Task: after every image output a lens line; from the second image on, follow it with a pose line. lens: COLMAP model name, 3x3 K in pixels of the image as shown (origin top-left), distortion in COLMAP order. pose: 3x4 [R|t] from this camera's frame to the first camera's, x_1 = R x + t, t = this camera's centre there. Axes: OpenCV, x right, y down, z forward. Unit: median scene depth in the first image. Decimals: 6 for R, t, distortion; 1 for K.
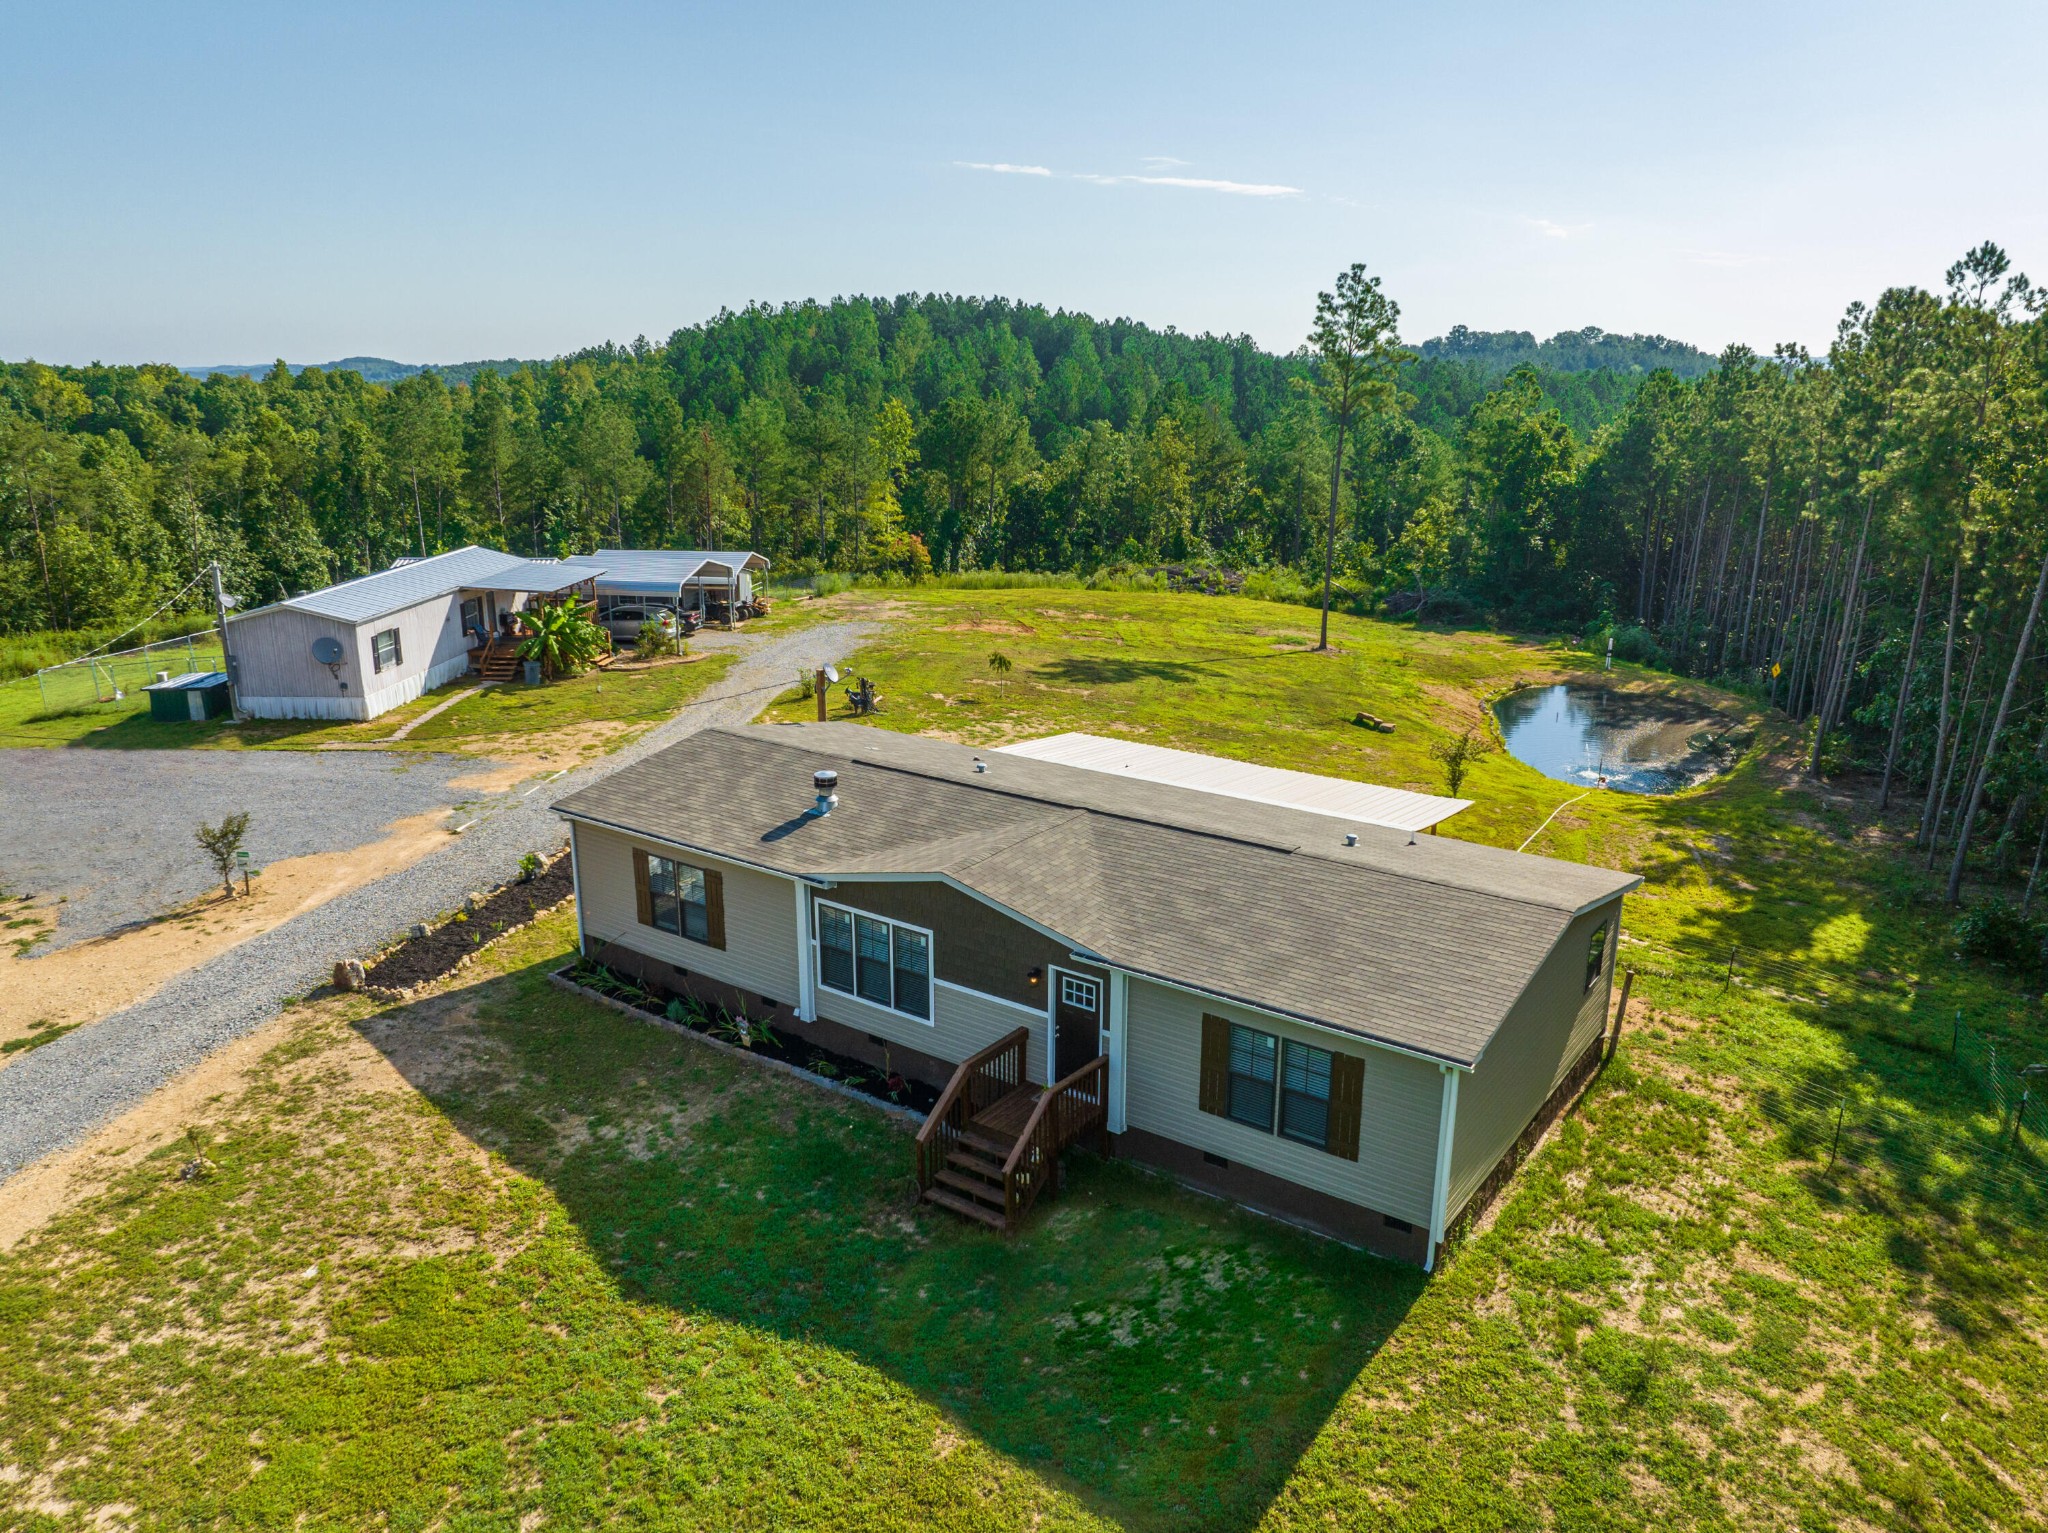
lens RADIAL K [[1441.6, 0, 1034.7], [0, 1441.6, 761.2], [0, 0, 1]] dist [-0.029599, -0.009500]
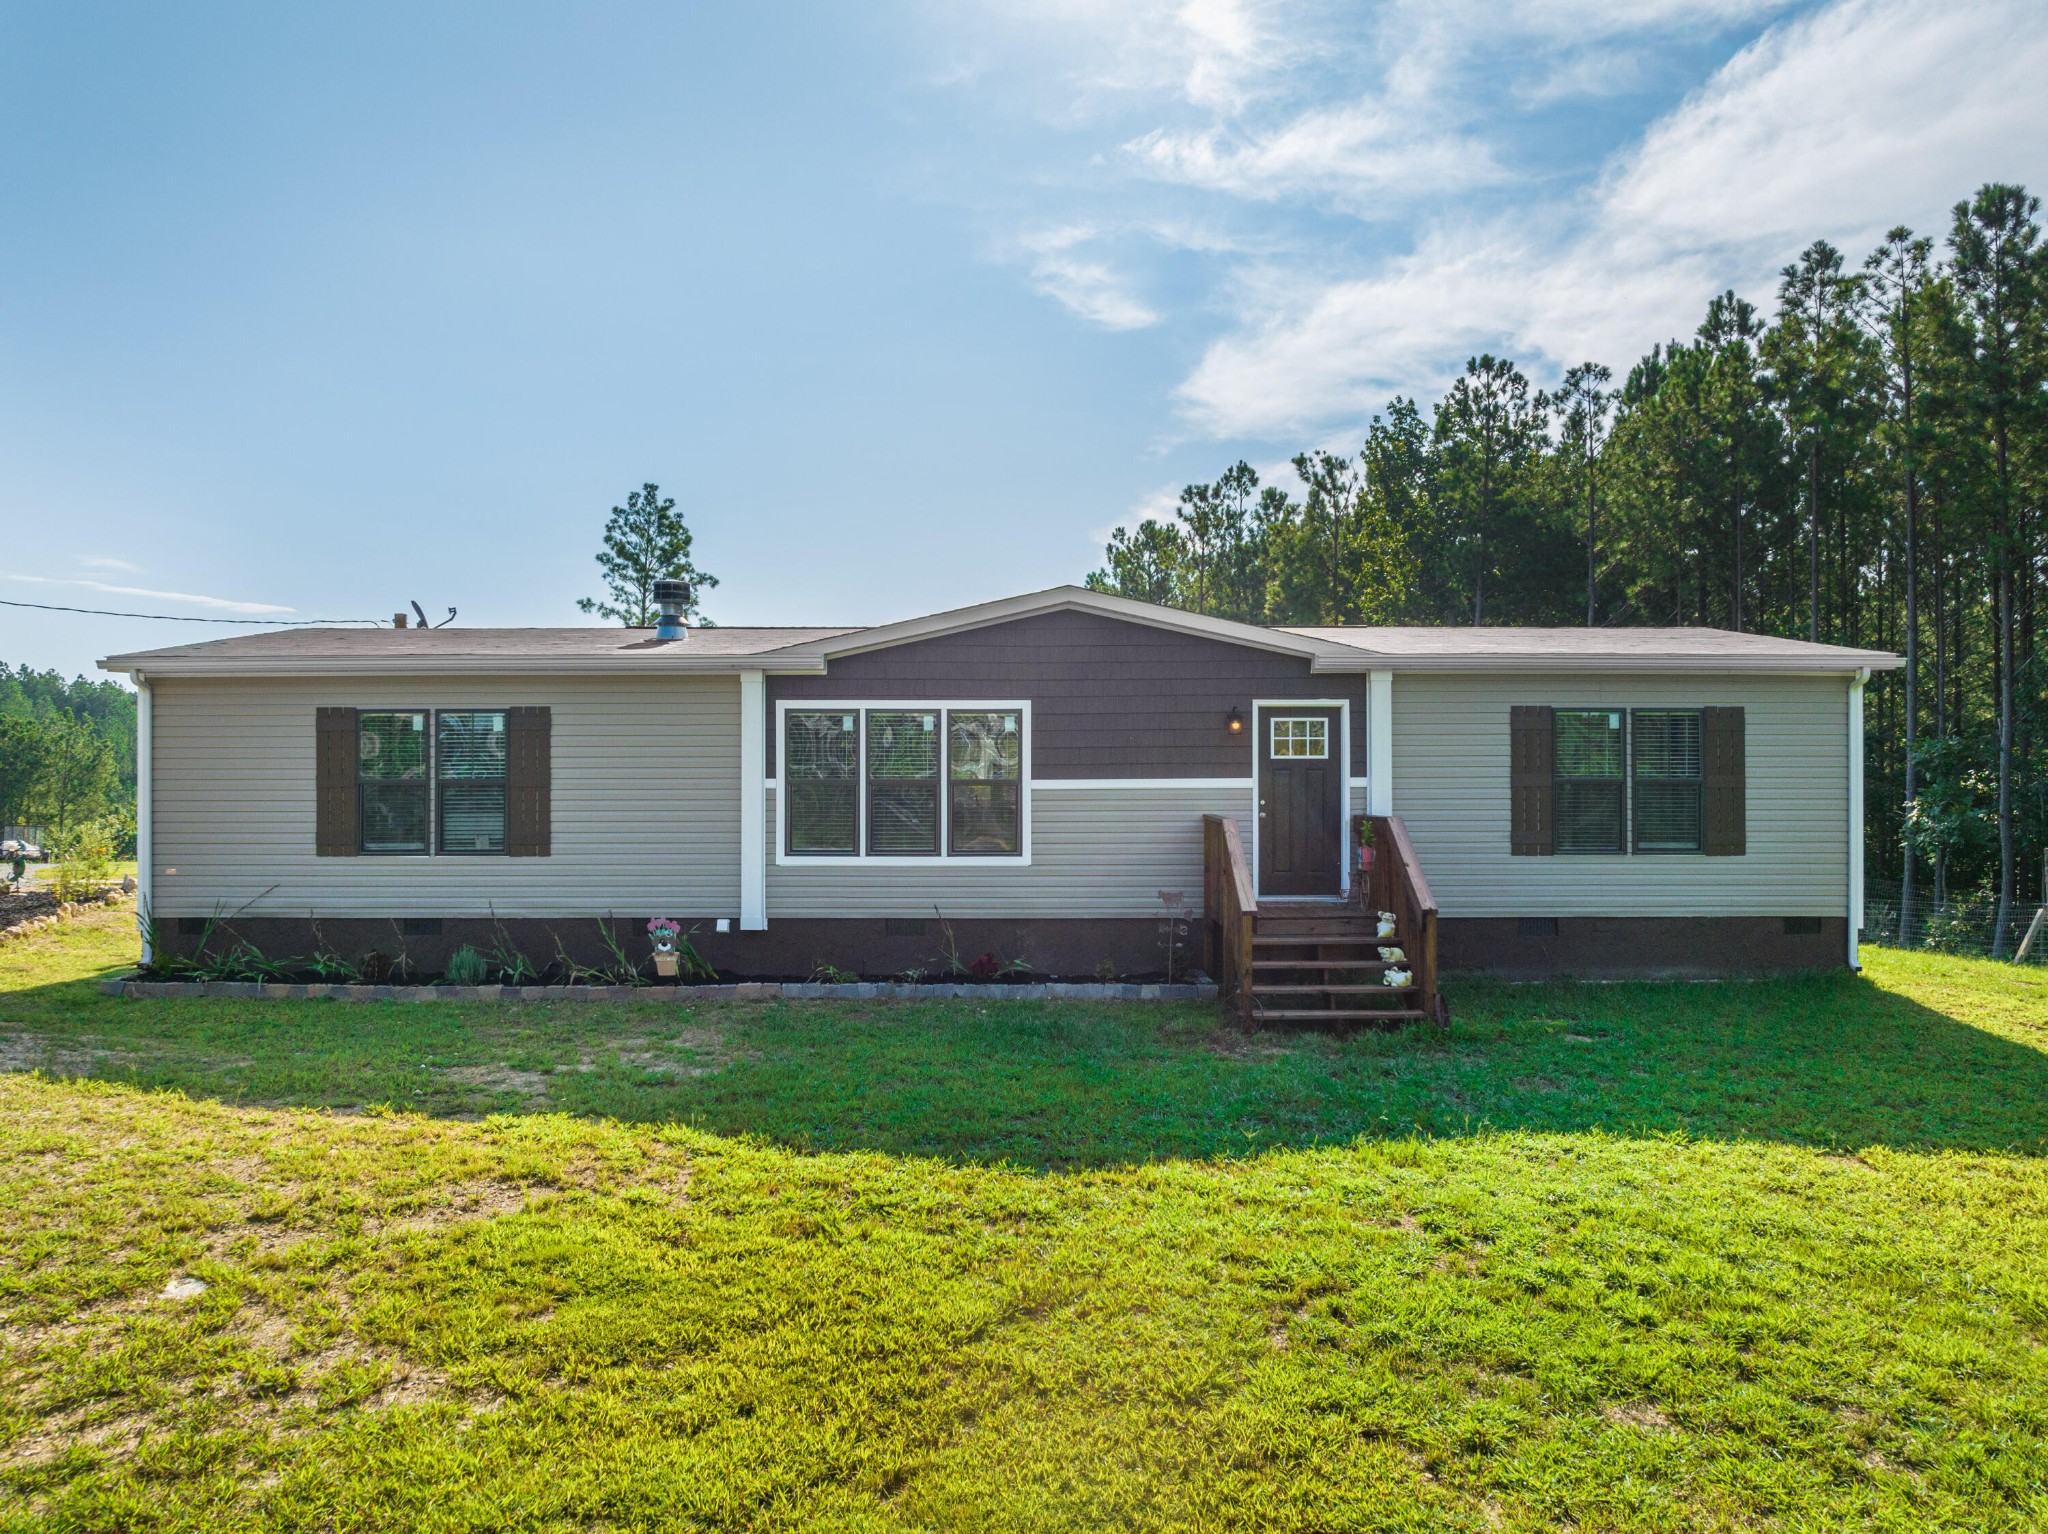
lens RADIAL K [[1441.6, 0, 1027.5], [0, 1441.6, 778.6], [0, 0, 1]] dist [-0.029599, -0.009500]
pose [[0.807651, -0.003219, 0.589652, -0.427216], [0.159136, 0.964070, -0.212706, 0.272947], [-0.567781, 0.265627, 0.779145, 0.487799]]
